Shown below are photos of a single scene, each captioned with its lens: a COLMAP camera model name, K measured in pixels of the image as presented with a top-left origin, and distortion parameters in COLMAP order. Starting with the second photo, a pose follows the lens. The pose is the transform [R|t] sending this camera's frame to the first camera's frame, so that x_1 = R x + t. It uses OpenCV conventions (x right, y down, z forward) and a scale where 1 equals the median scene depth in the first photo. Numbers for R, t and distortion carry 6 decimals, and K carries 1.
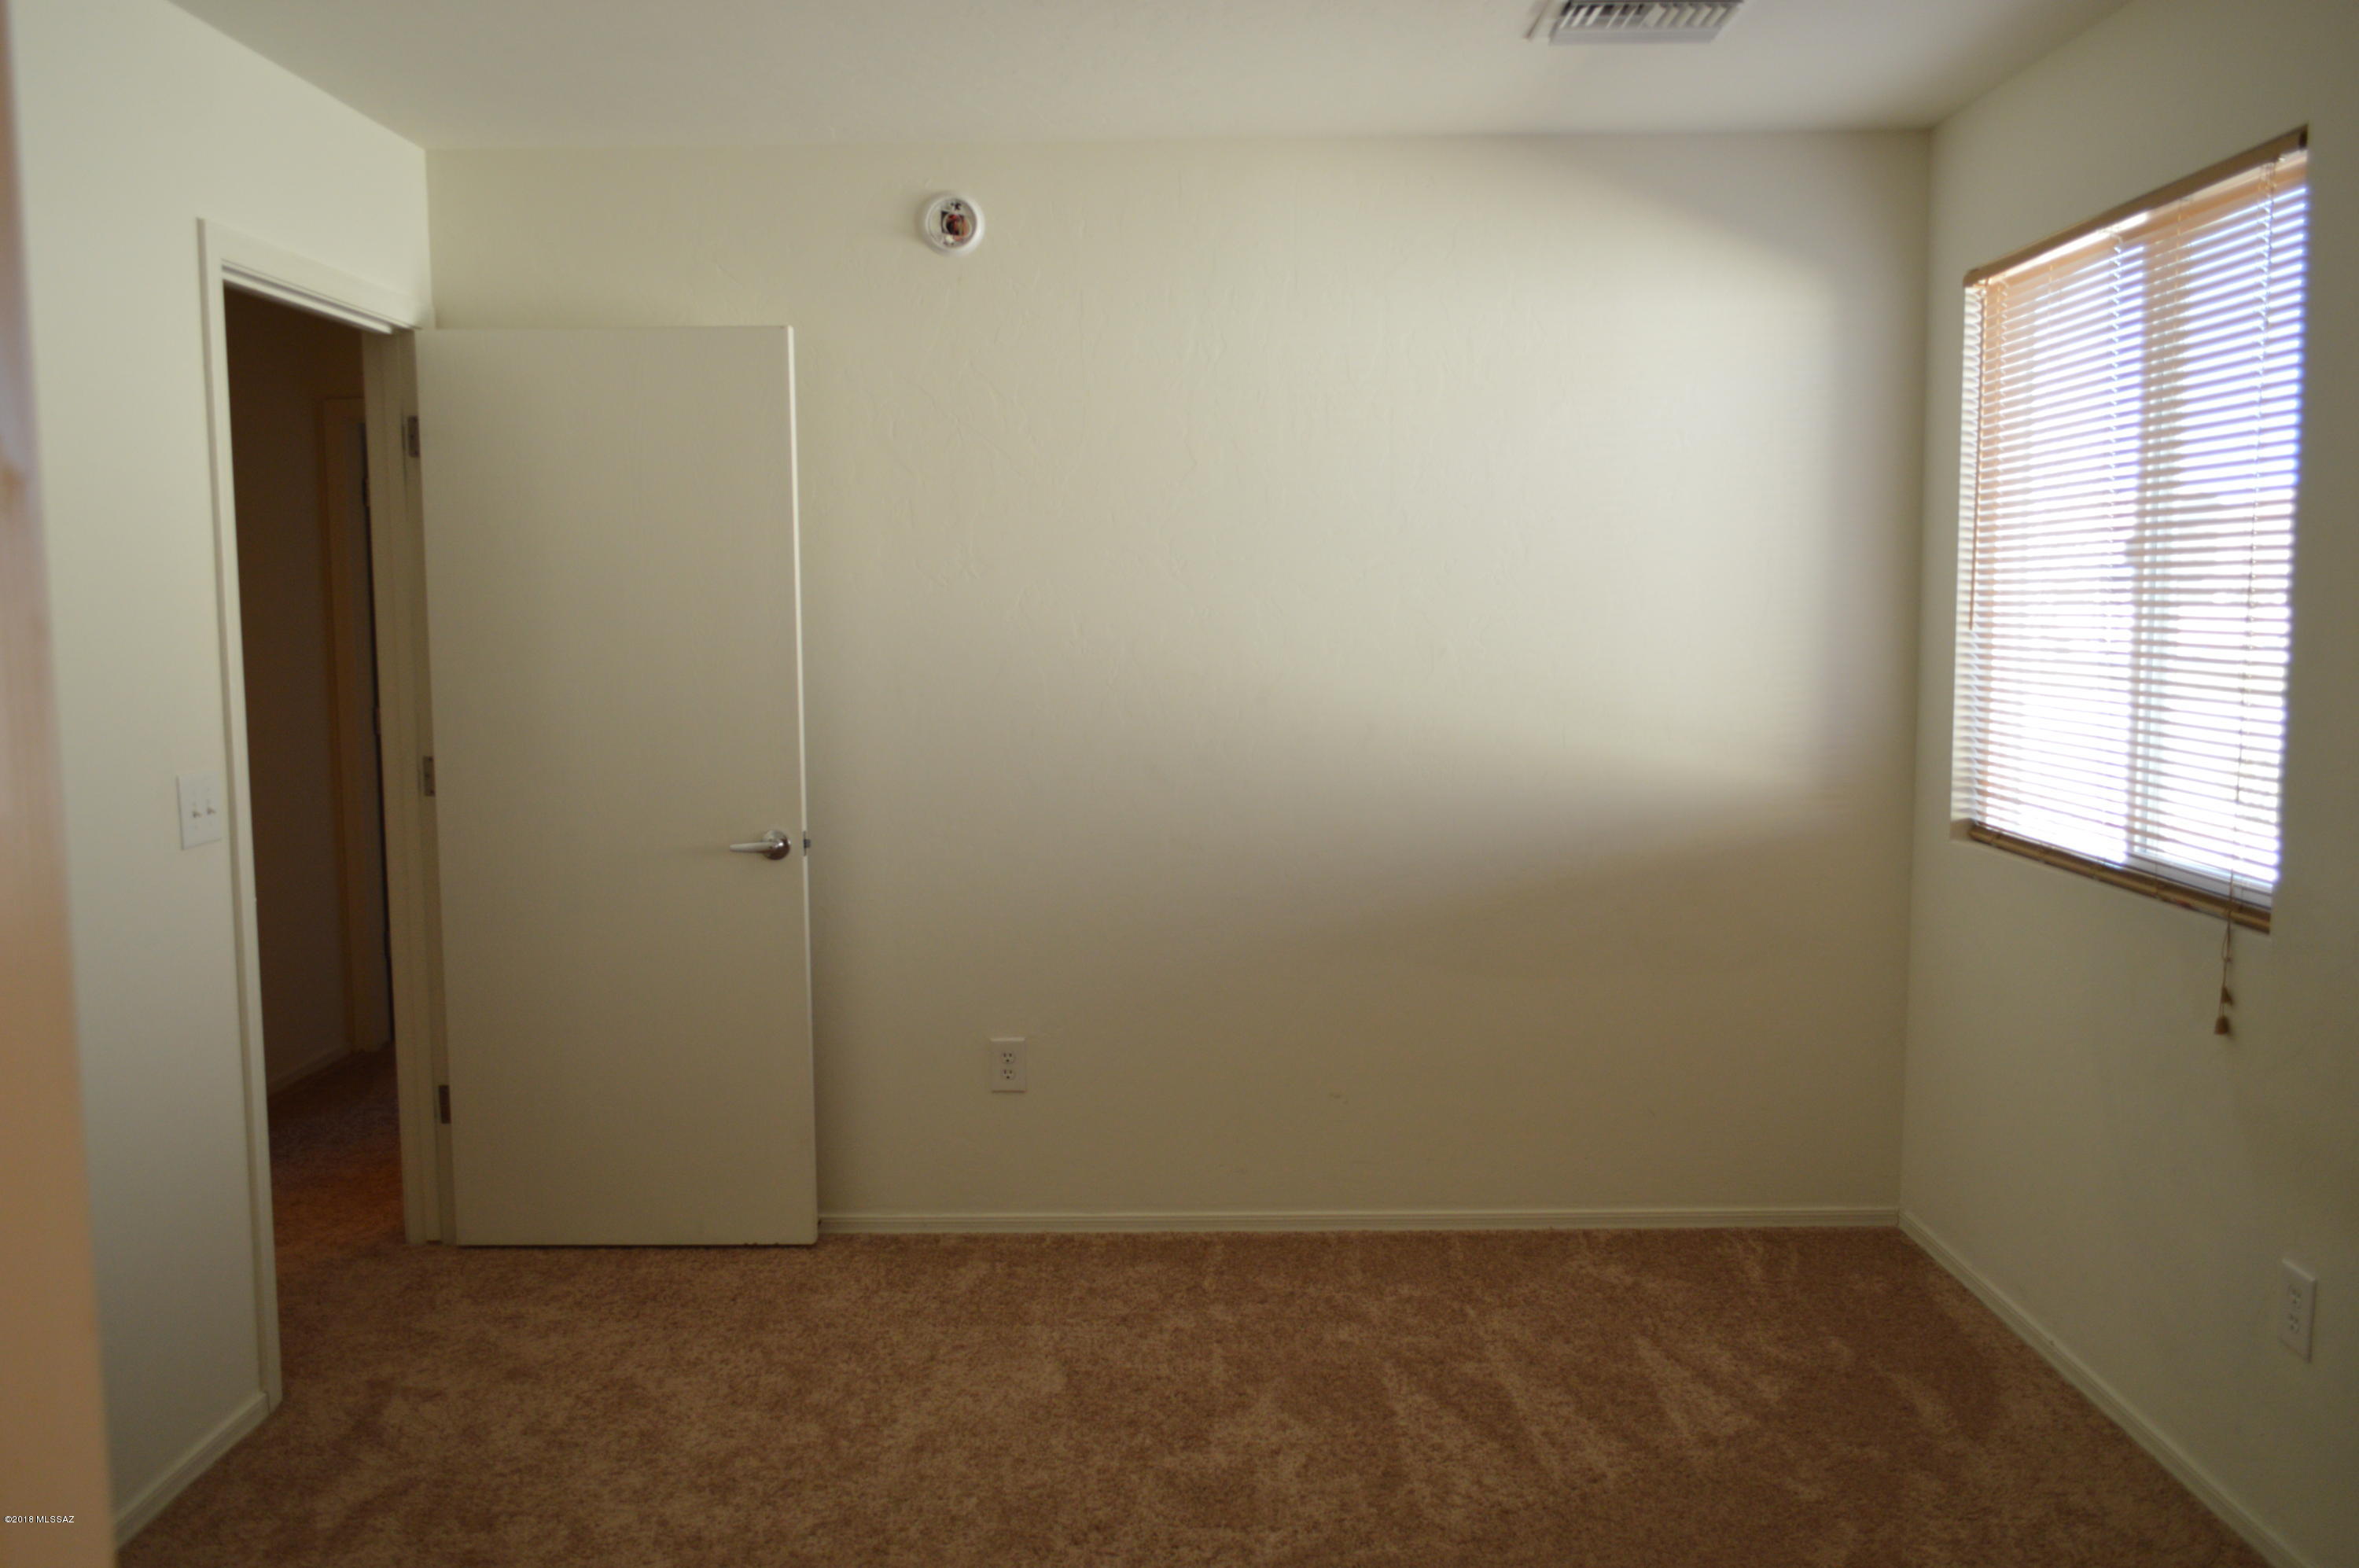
lens RADIAL K [[1867.0, 0, 1179.5], [0, 1867.0, 784.0], [0, 0, 1]] dist [-0.013729, 0.002092]
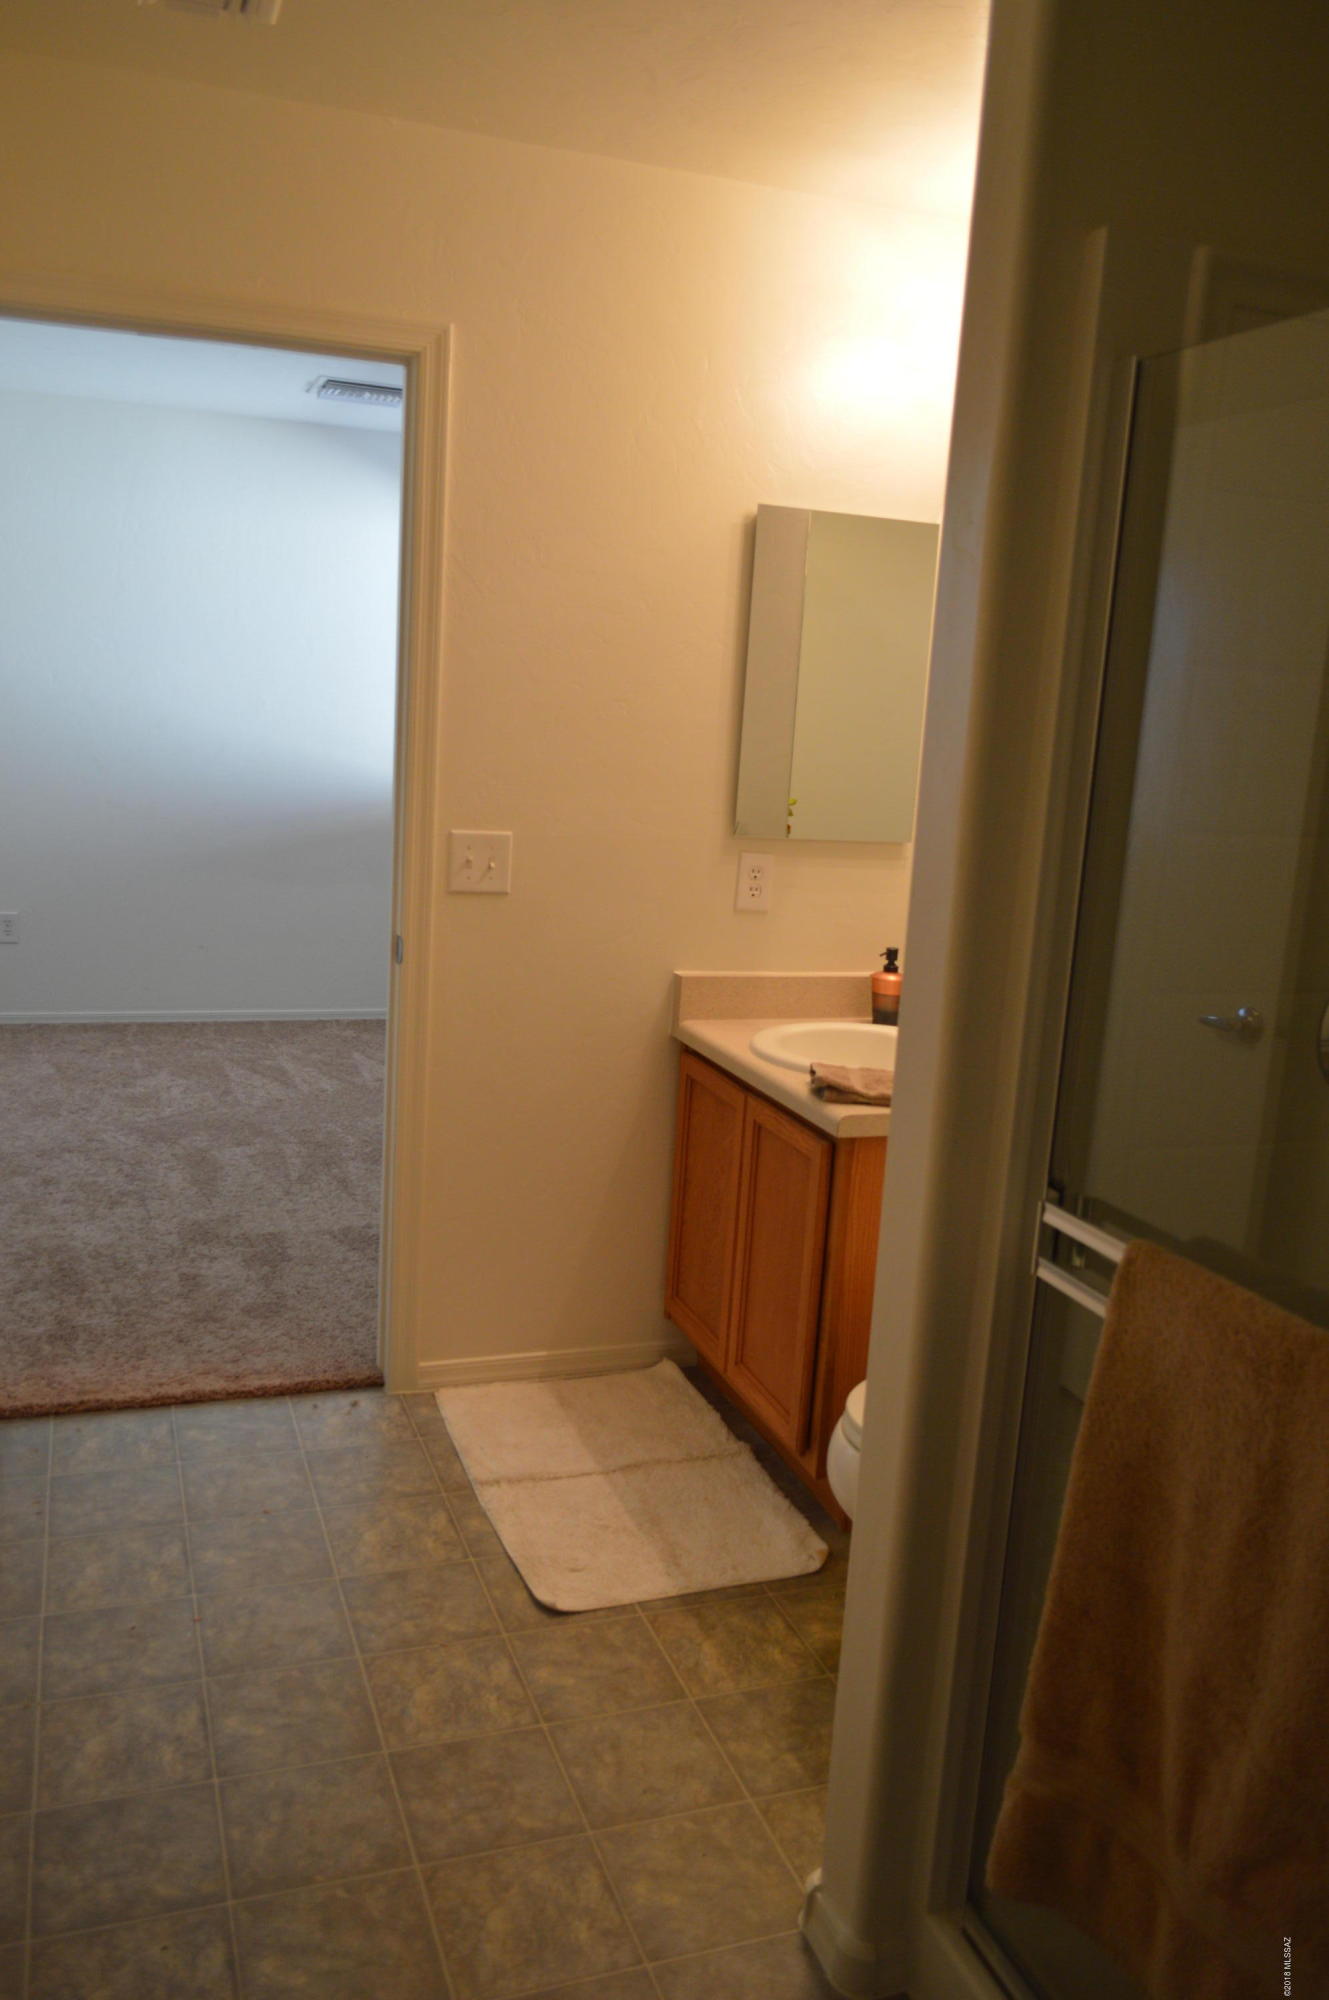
lens RADIAL K [[1582.8, 0, 664.5], [0, 1582.8, 1000.0], [0, 0, 1]] dist [-0.013729, 0.002092]
pose [[0.932992, -0.000144, 0.359896, -0.061785], [-0.034941, 0.995240, 0.090980, 0.076036], [-0.358196, -0.097459, 0.928546, -0.752205]]
